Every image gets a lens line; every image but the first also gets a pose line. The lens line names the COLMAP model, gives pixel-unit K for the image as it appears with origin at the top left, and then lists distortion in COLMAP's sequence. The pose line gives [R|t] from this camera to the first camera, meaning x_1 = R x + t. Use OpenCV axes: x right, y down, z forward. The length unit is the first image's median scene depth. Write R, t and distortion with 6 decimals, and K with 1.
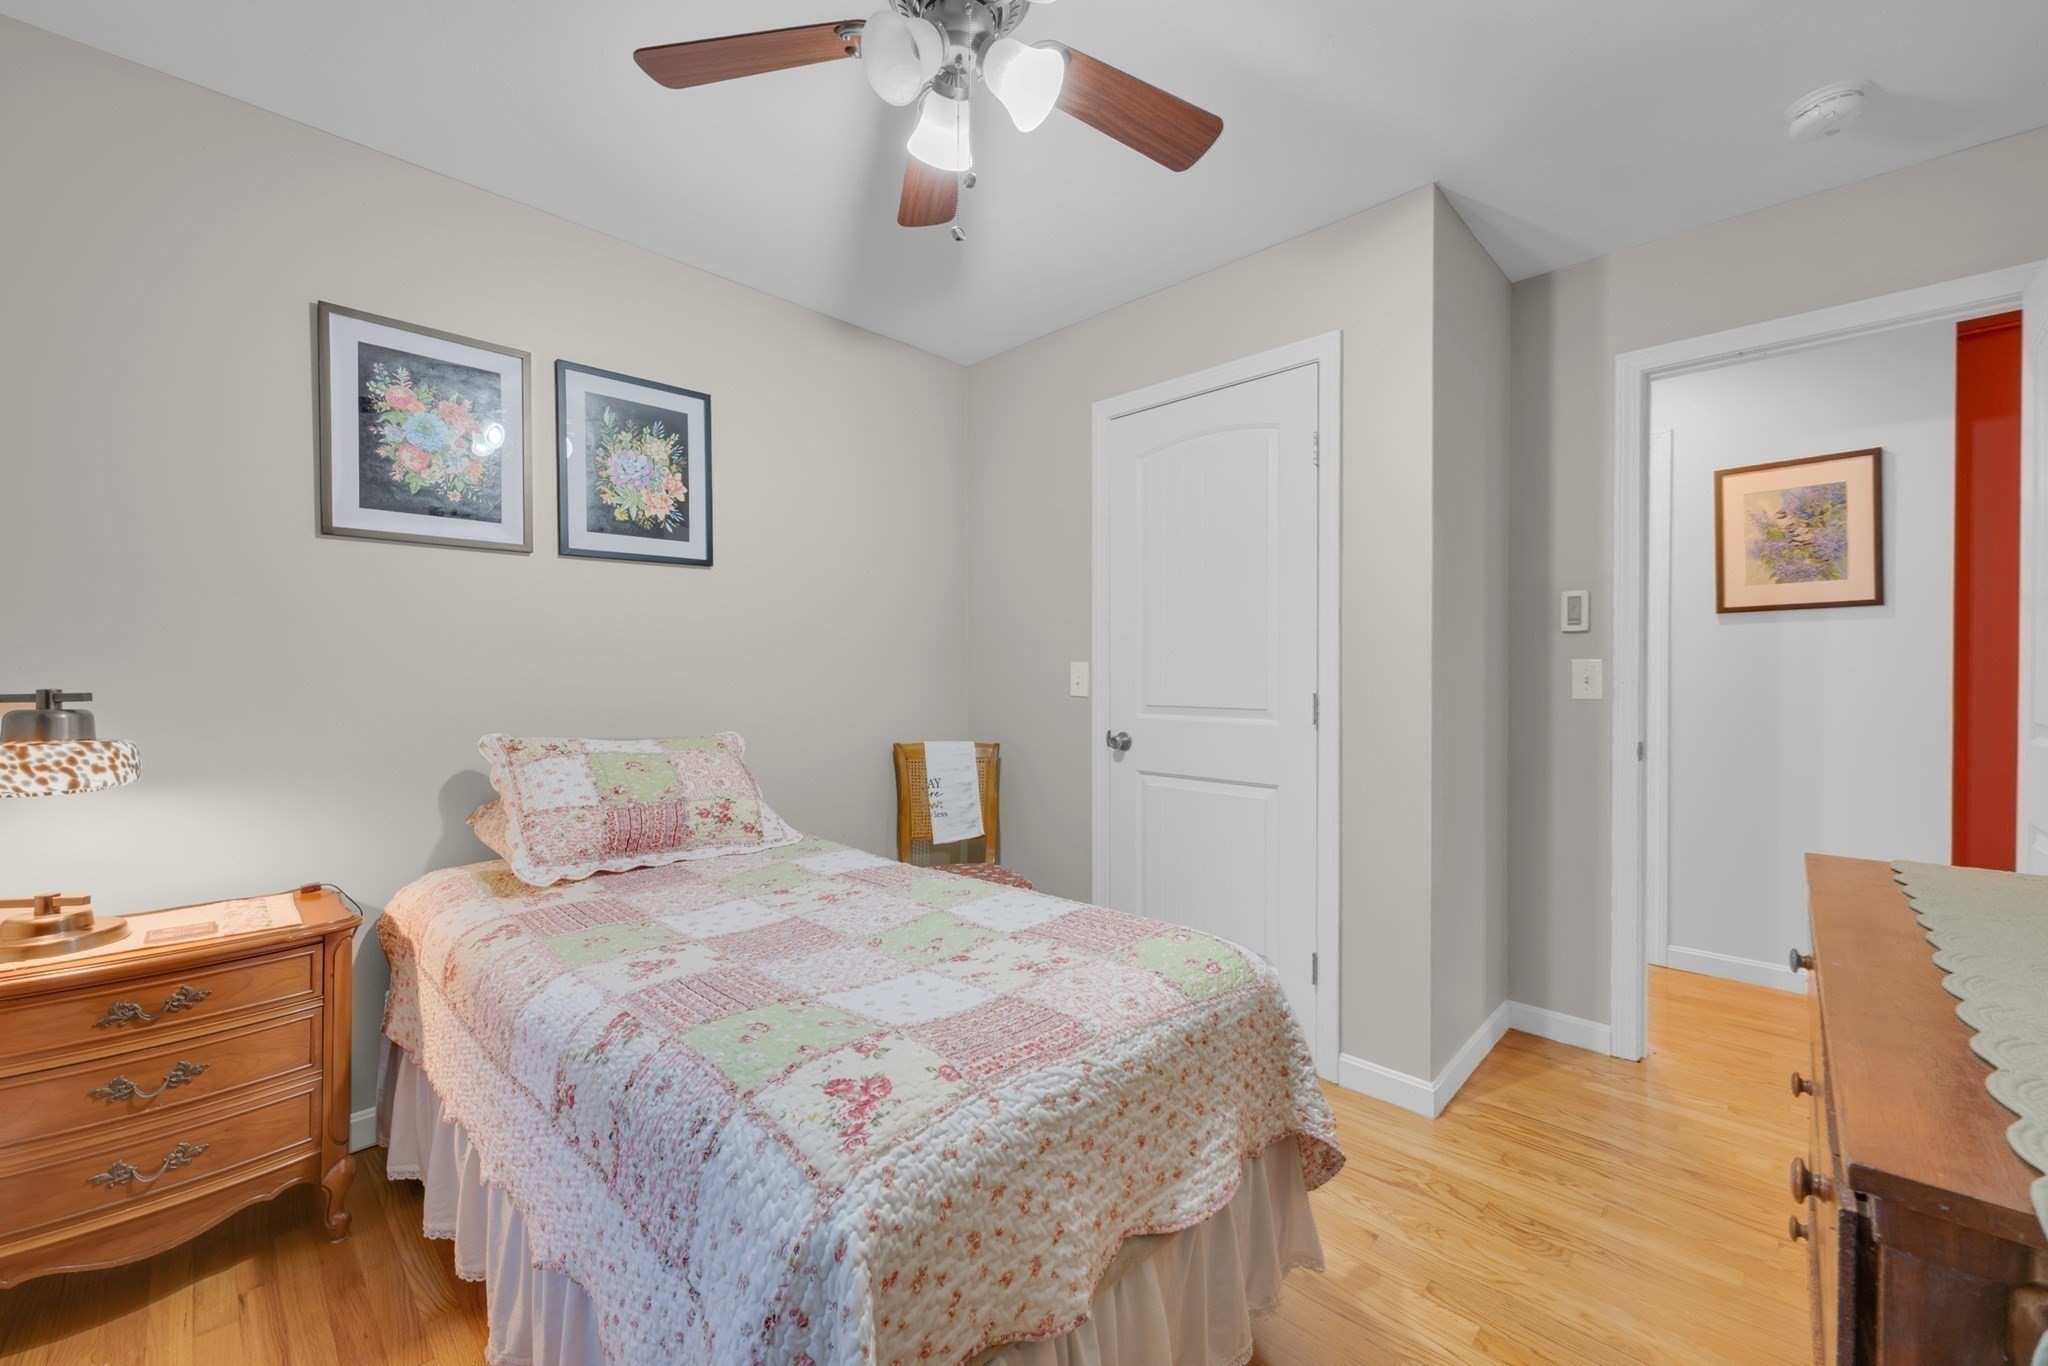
lens RADIAL K [[821.2, 0, 1024.0], [0, 821.2, 683.0], [0, 0, 1]] dist [0.000746, 0.000161]
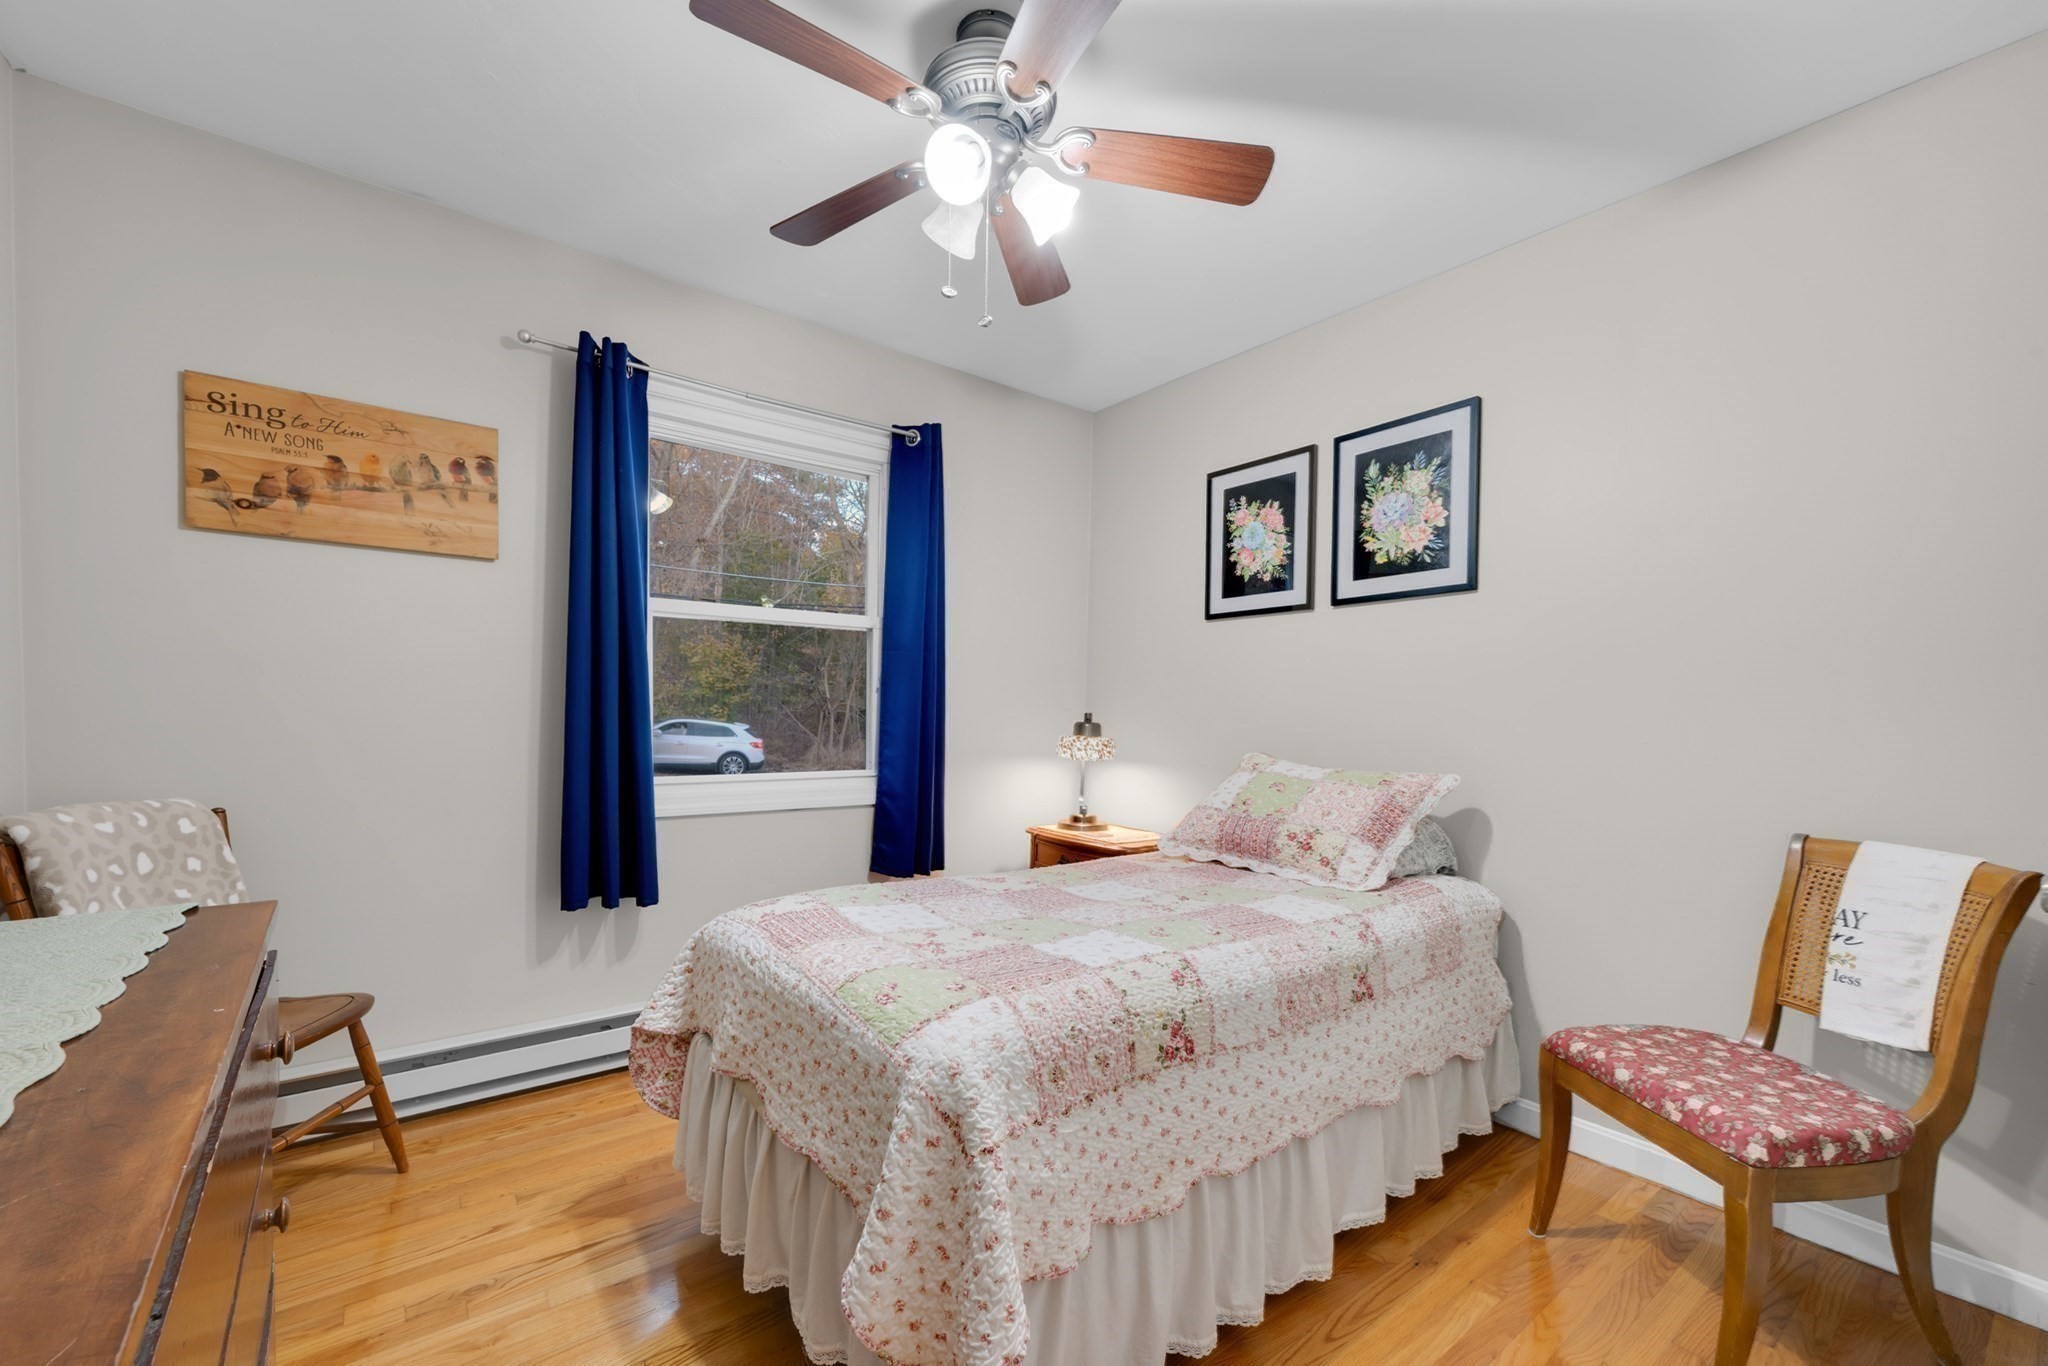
lens RADIAL K [[820.5, 0, 1028.9], [0, 820.5, 742.6], [0, 0, 1]] dist [0.000738, 0.000011]
pose [[-0.132945, 0.034293, -0.990530, 0.672342], [-0.029187, 0.998832, 0.038498, 0.005001], [0.990694, 0.034028, -0.131789, 0.754322]]
